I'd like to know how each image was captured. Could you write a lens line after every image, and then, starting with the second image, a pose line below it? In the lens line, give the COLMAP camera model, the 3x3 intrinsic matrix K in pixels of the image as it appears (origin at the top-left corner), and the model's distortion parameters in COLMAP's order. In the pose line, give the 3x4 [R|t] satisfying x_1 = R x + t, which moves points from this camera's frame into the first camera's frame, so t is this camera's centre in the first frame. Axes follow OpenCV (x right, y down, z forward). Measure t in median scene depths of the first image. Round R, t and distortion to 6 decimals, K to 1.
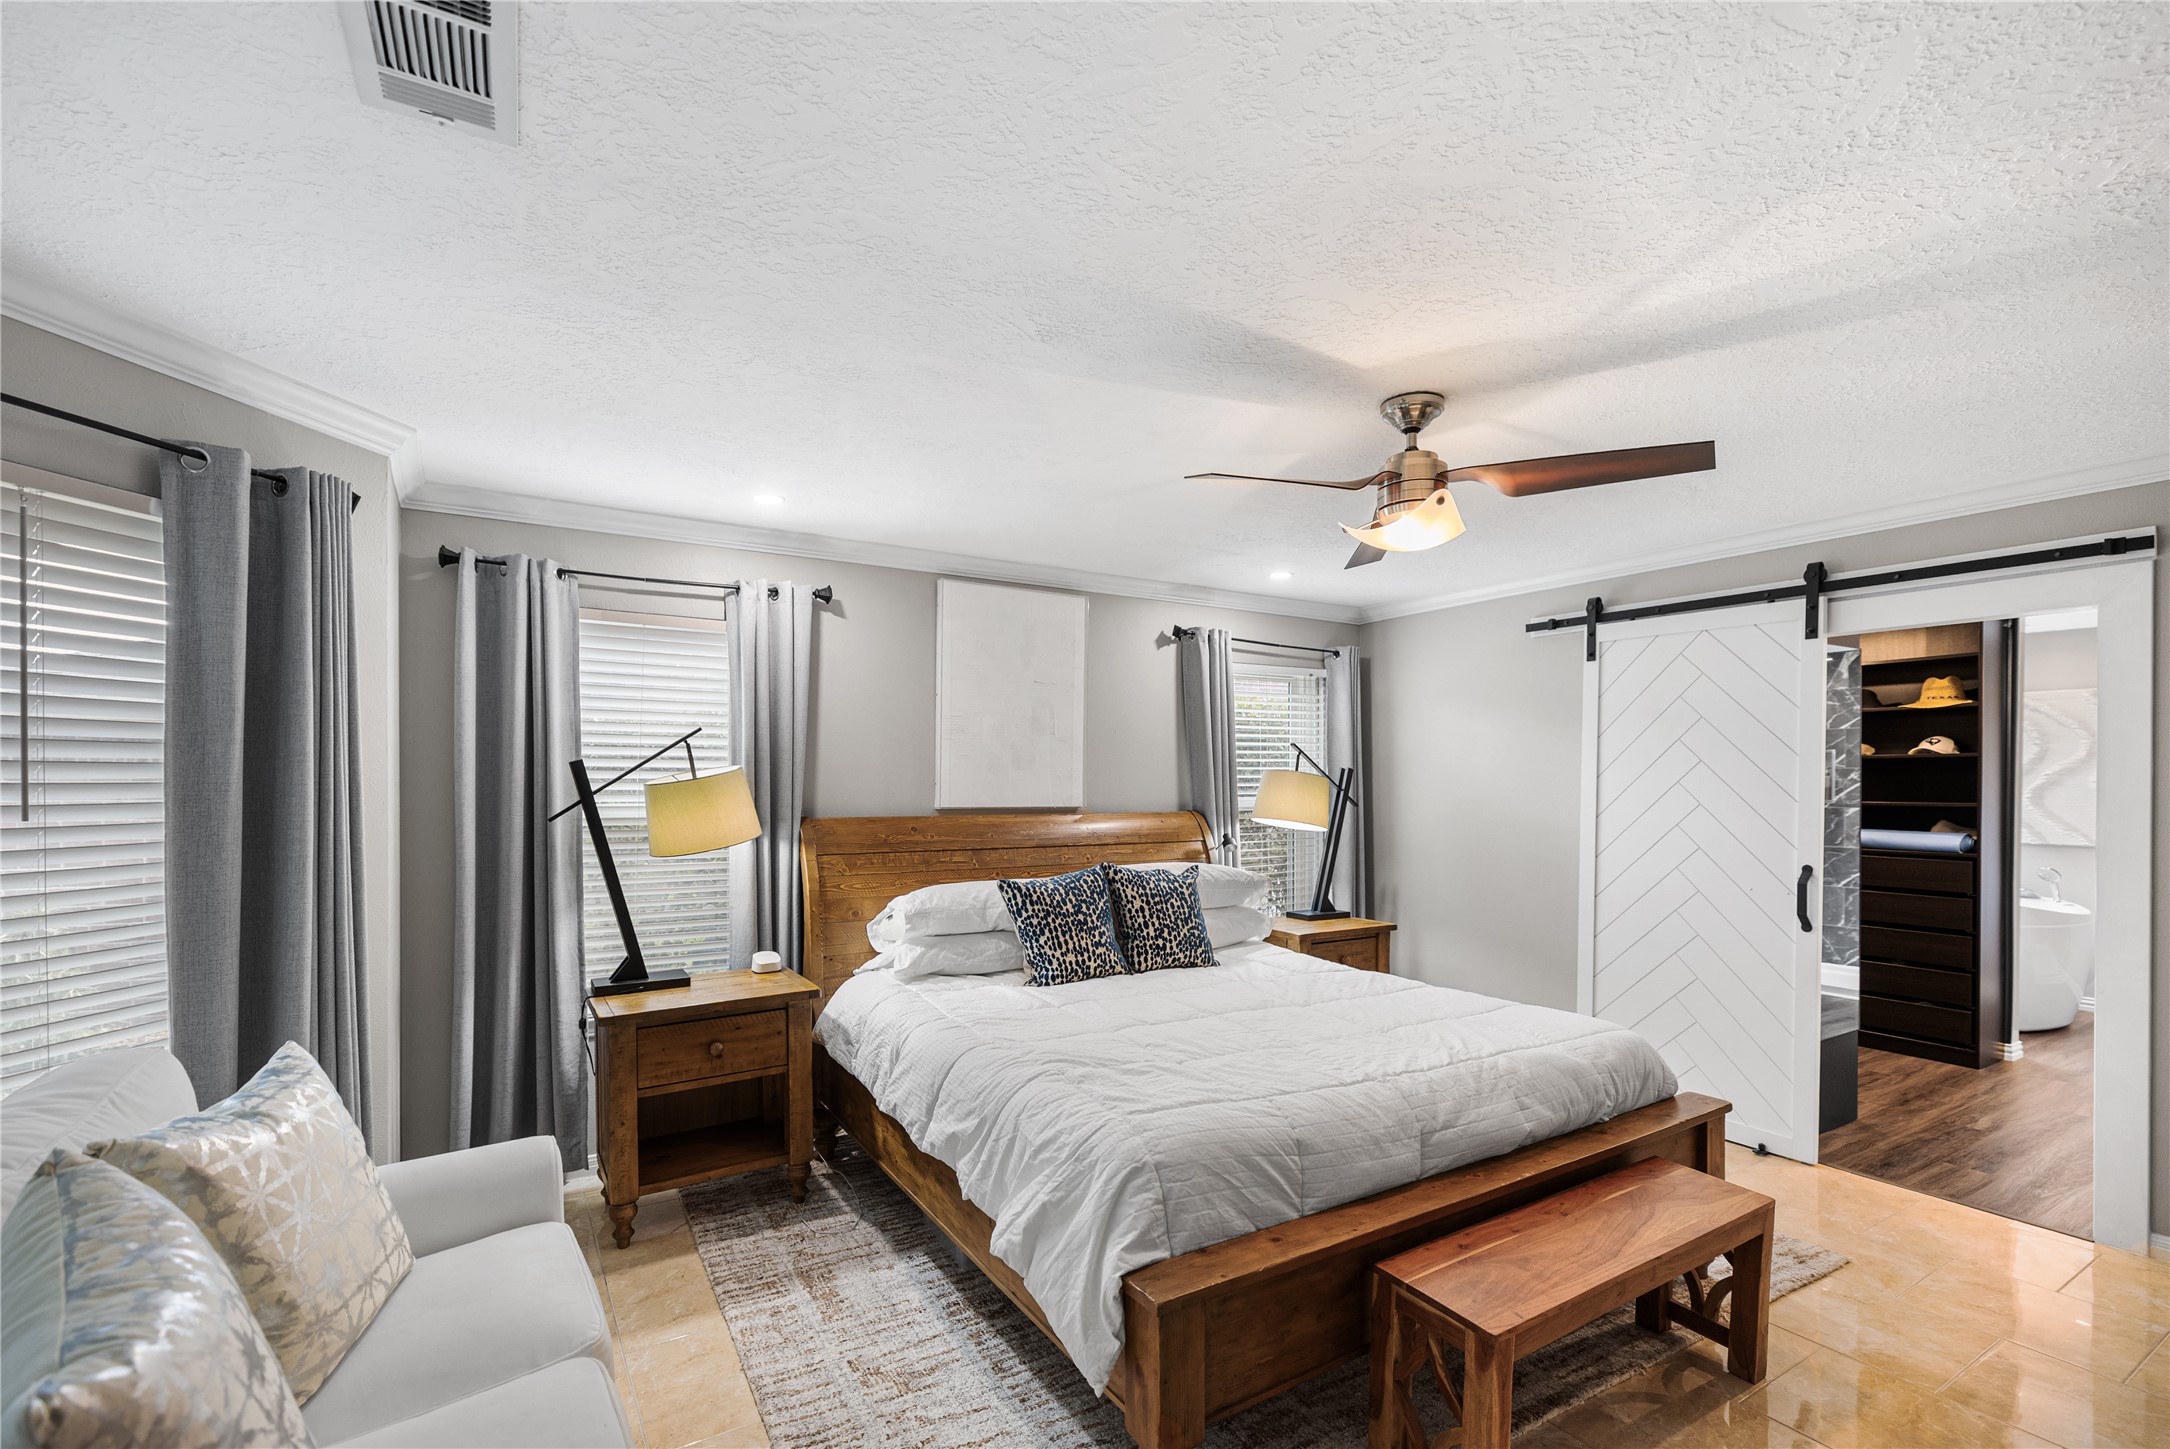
lens RADIAL K [[949.0, 0, 1078.0], [0, 949.0, 716.9], [0, 0, 1]] dist [0.001545, -0.000048]
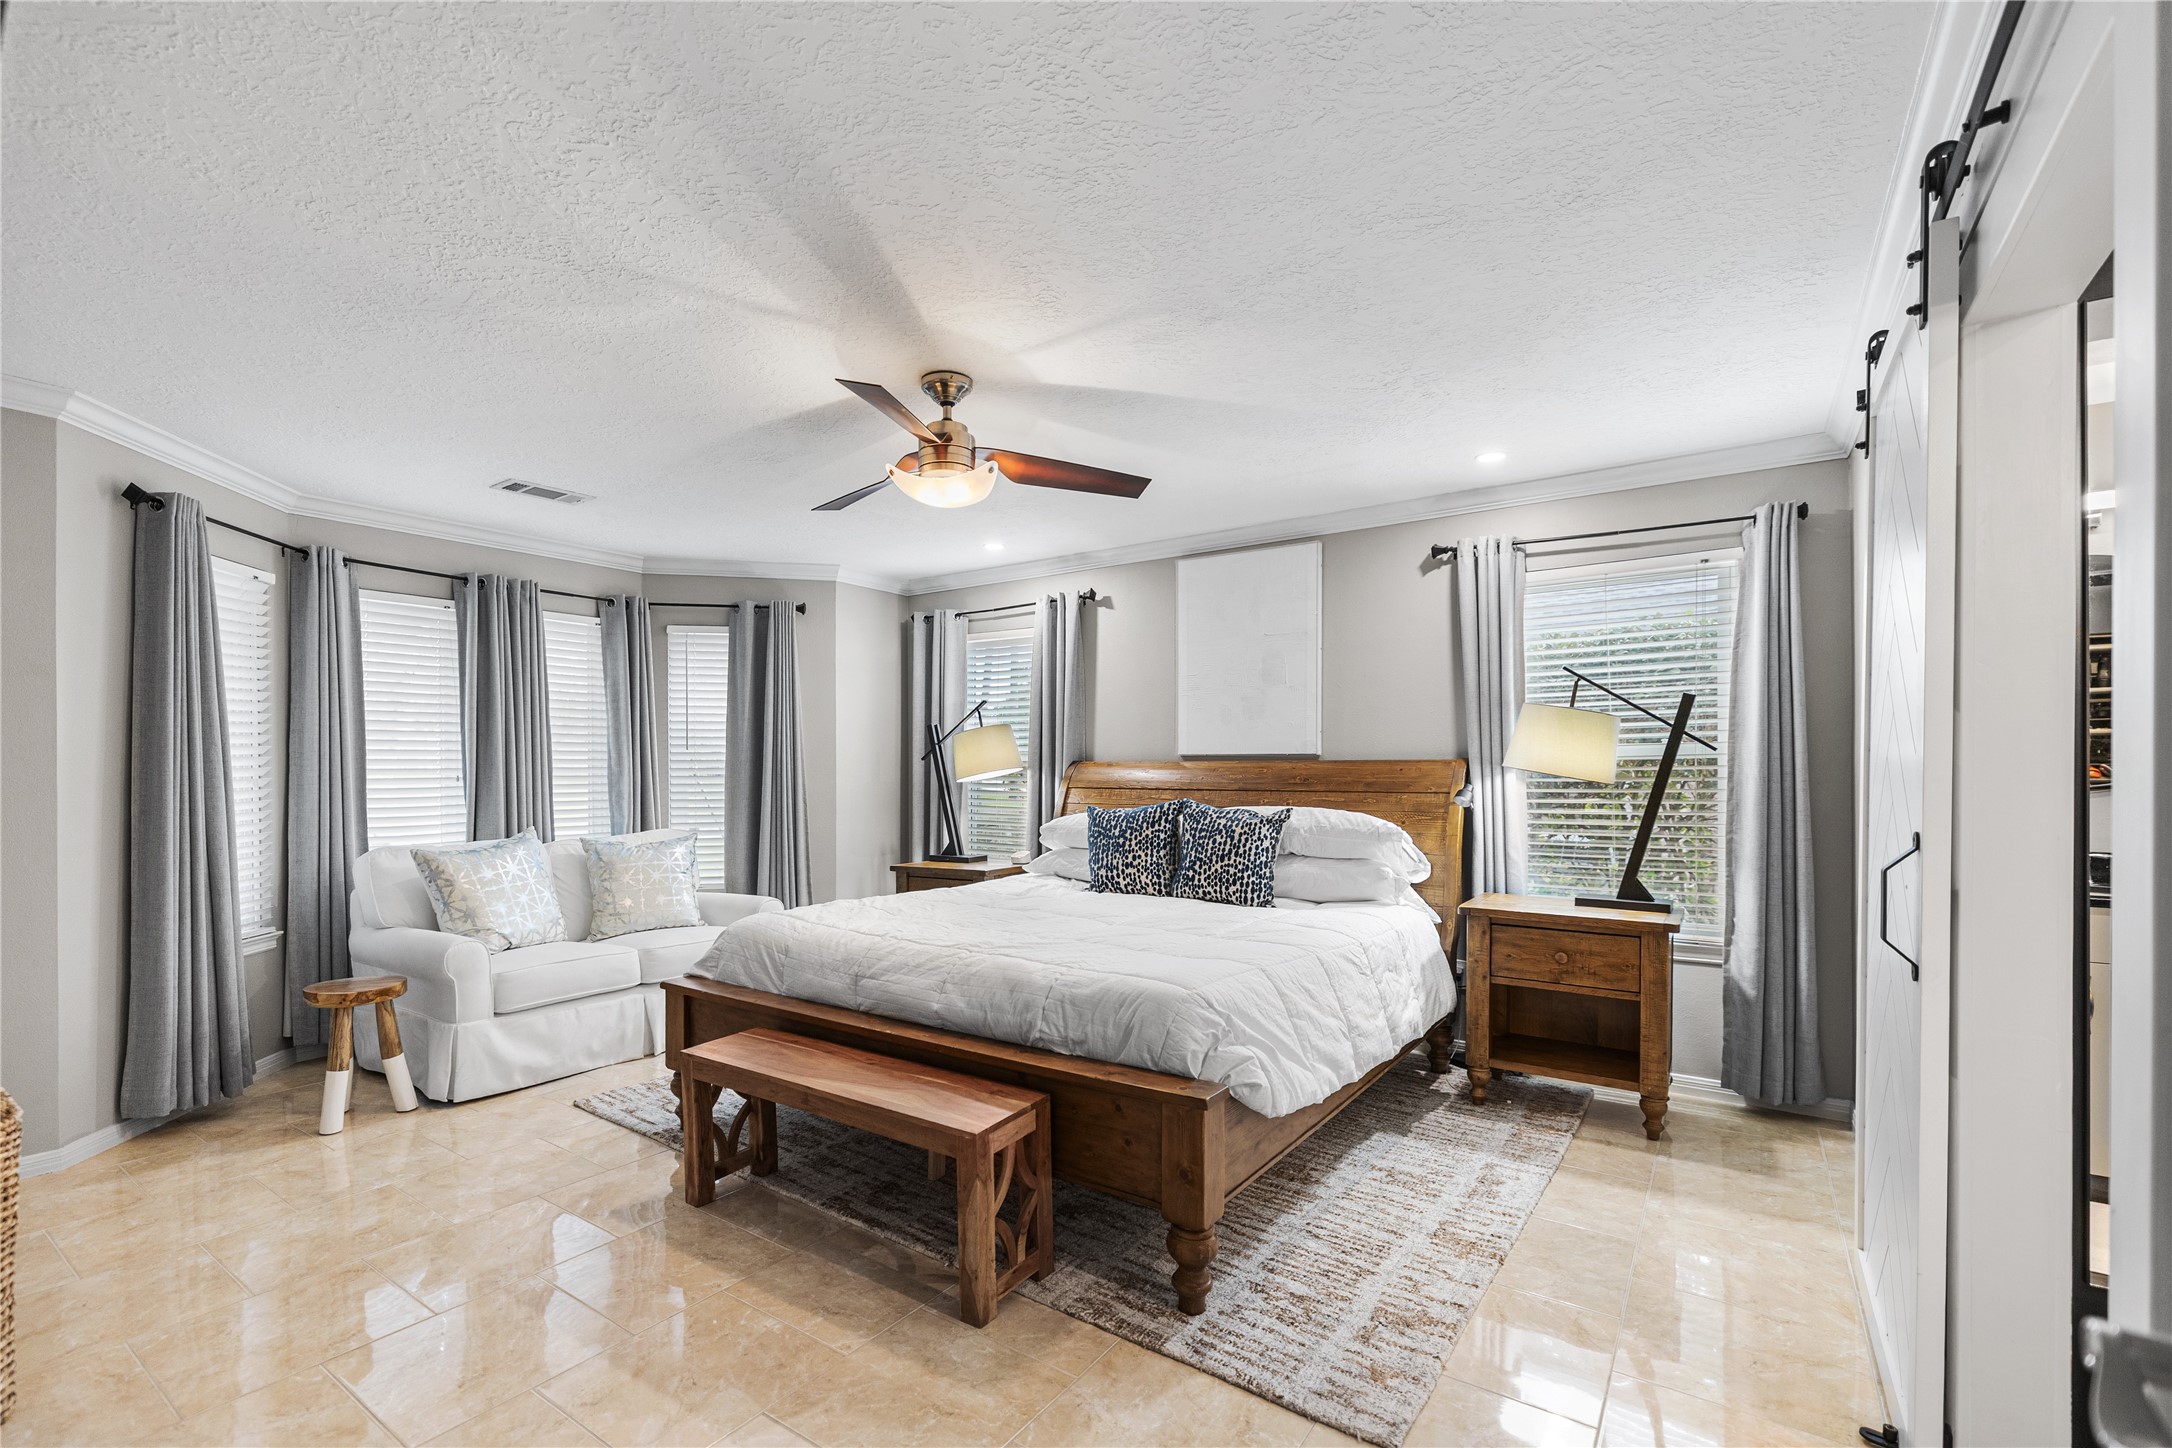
lens RADIAL K [[967.0, 0, 1076.0], [0, 967.0, 731.4], [0, 0, 1]] dist [0.001427, 0.000021]
pose [[0.413550, -0.037535, -0.909707, 0.941009], [0.067692, 0.997652, -0.010391, 0.073620], [0.907961, -0.057283, 0.415120, 0.401731]]
